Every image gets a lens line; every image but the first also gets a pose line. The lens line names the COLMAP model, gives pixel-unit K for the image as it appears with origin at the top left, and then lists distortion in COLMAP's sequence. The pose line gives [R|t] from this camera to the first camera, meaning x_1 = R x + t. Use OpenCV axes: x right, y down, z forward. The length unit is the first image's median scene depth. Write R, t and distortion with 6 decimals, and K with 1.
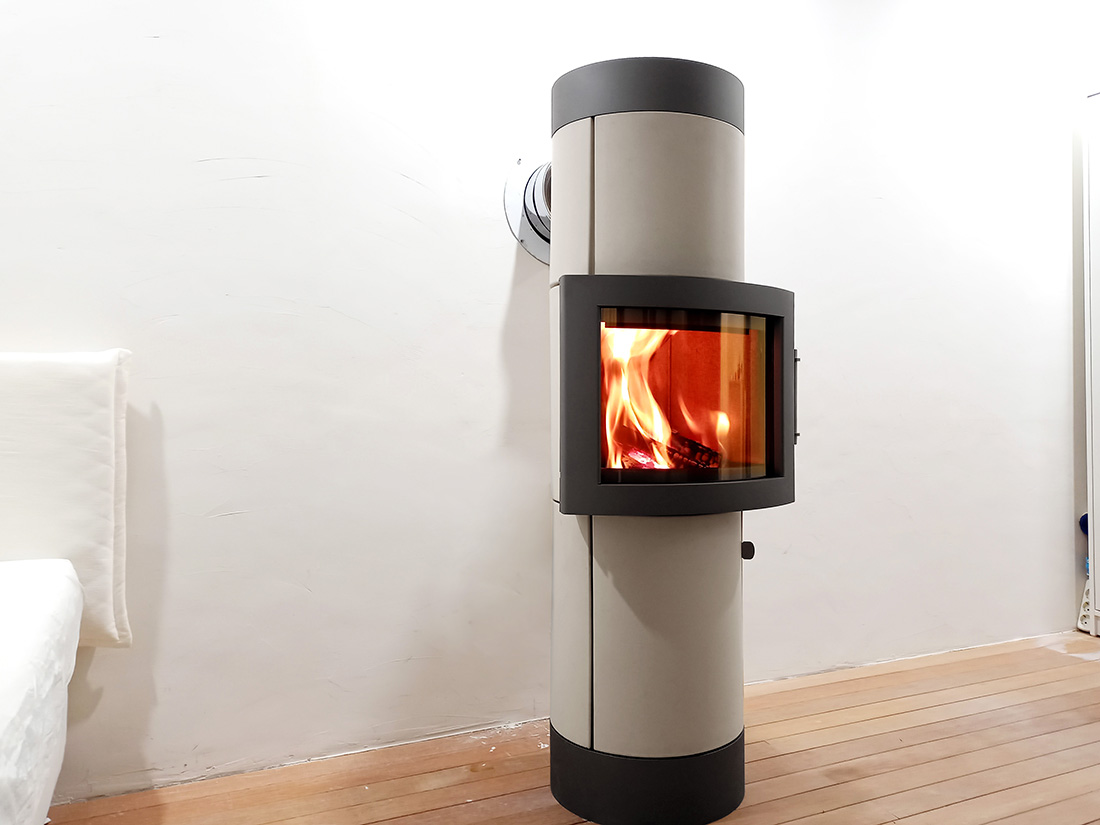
lens RADIAL K [[902.1, 0, 643.2], [0, 902.1, 381.4], [0, 0, 1]] dist [0.060057, -0.050408]
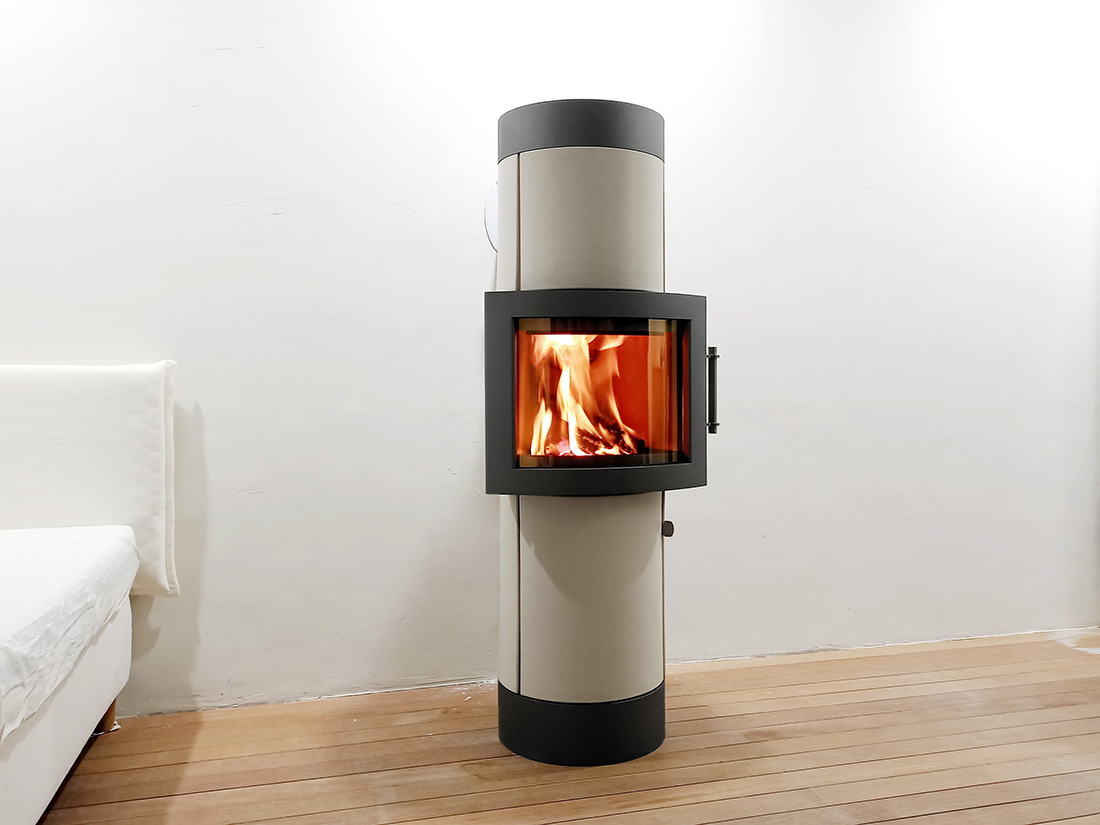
lens RADIAL K [[944.4, 0, 583.7], [0, 944.4, 361.8], [0, 0, 1]] dist [0.052941, -0.041629]
pose [[0.979637, -0.018090, -0.199958, 0.252837], [0.016986, 0.999830, -0.007235, -0.015371], [0.200055, 0.003691, 0.979778, -0.177176]]
